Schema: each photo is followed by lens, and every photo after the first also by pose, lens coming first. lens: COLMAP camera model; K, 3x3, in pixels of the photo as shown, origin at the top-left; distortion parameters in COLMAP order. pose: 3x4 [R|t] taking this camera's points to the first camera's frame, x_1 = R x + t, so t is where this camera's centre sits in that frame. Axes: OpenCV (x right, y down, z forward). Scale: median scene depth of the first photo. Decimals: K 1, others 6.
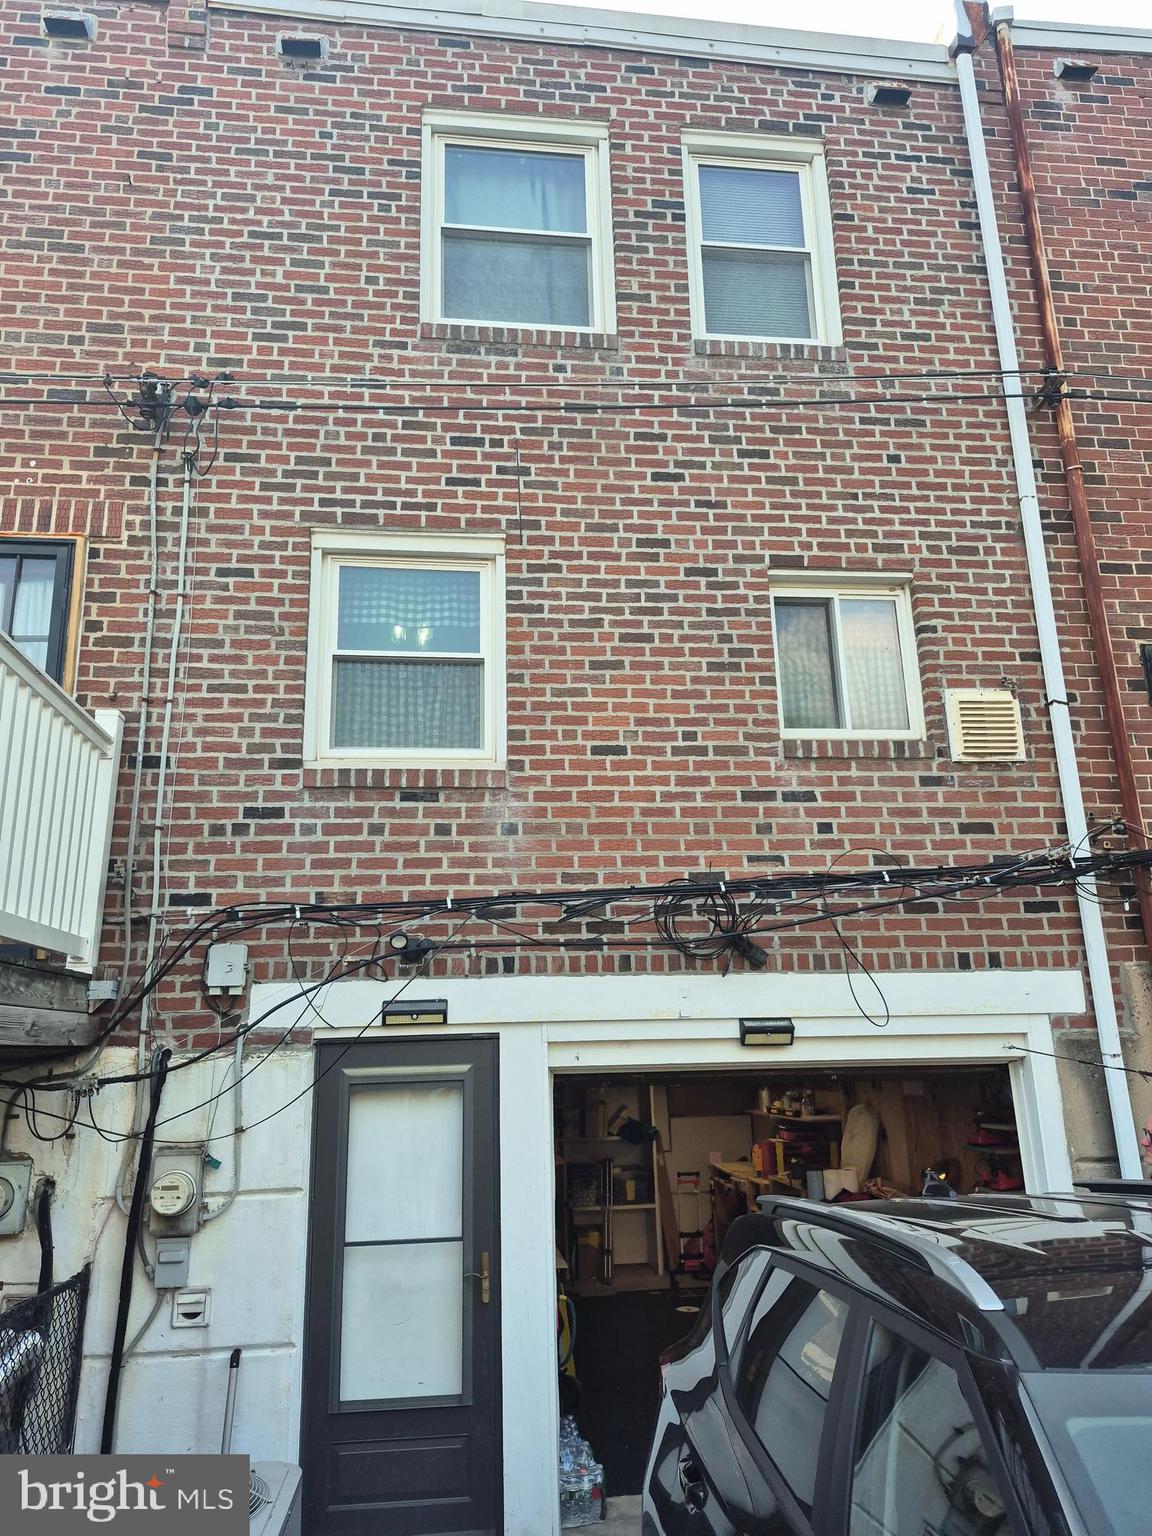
lens RADIAL K [[1063.4, 0, 578.4], [0, 1063.4, 790.7], [0, 0, 1]] dist [0.095749, -0.111135]
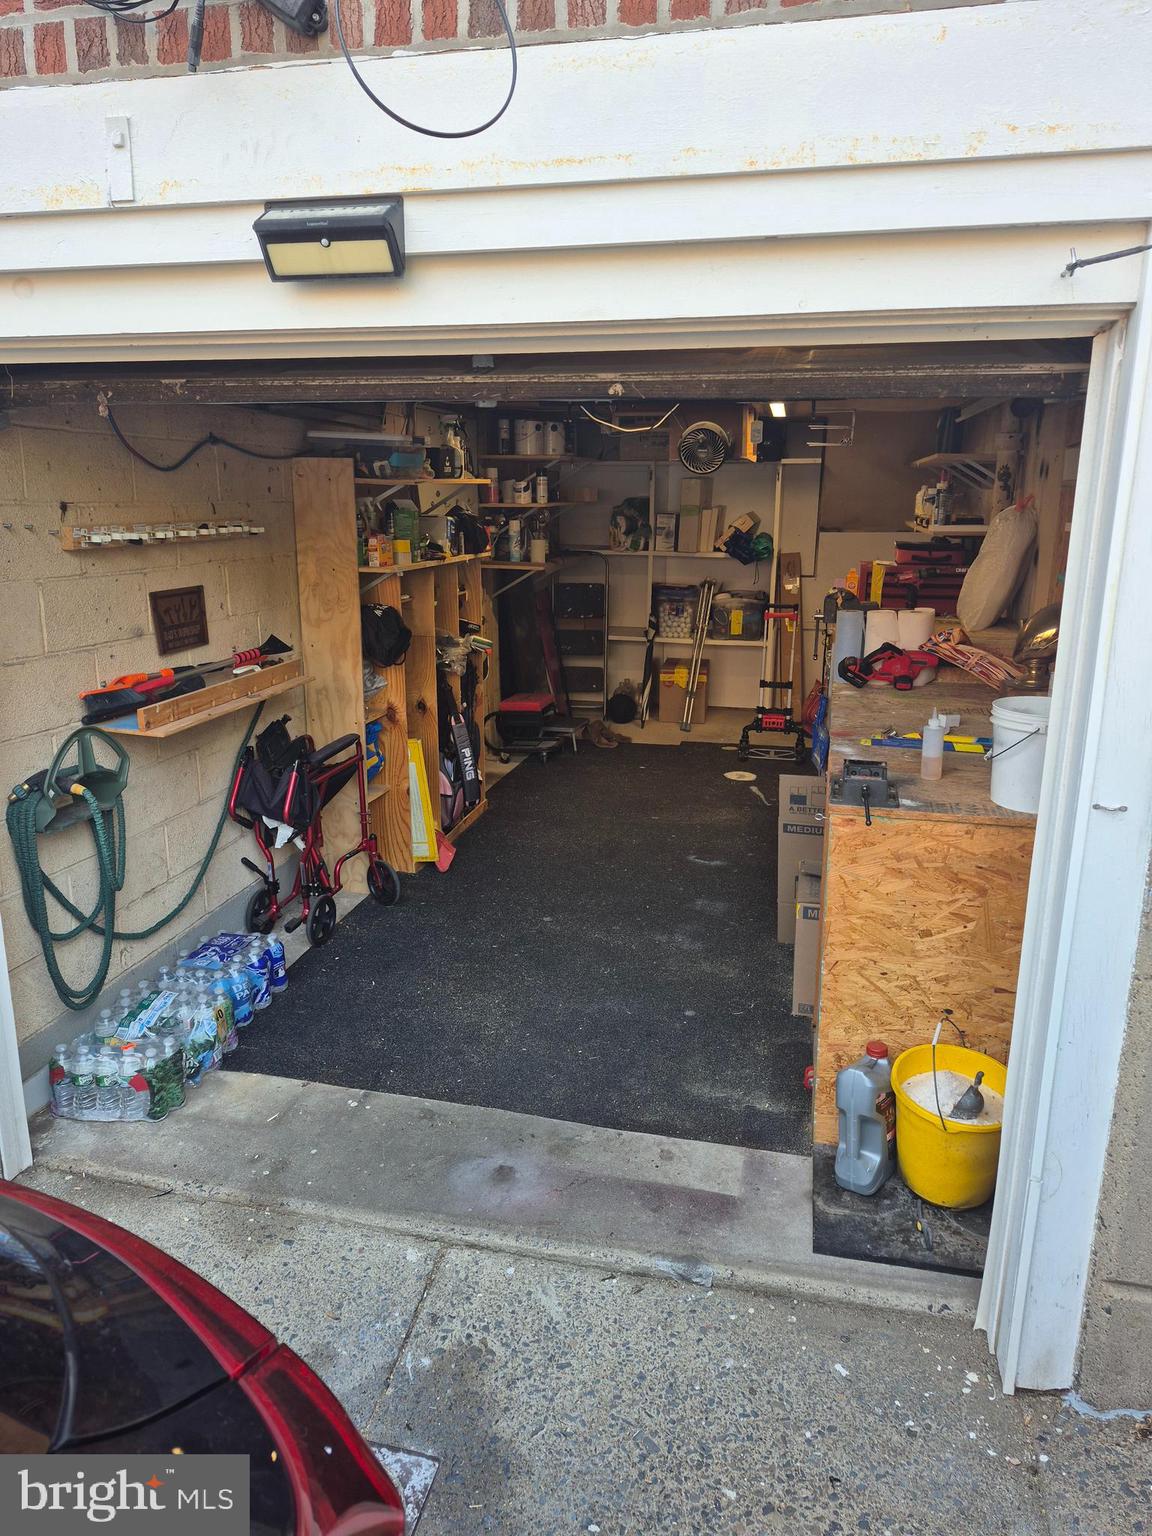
lens RADIAL K [[1063.4, 0, 565.0], [0, 1063.4, 765.9], [0, 0, 1]] dist [0.095749, -0.111135]
pose [[0.939374, 0.117170, -0.322255, 0.359609], [0.053074, 0.878796, 0.474237, 0.195168], [0.338762, -0.462589, 0.819299, 0.590358]]
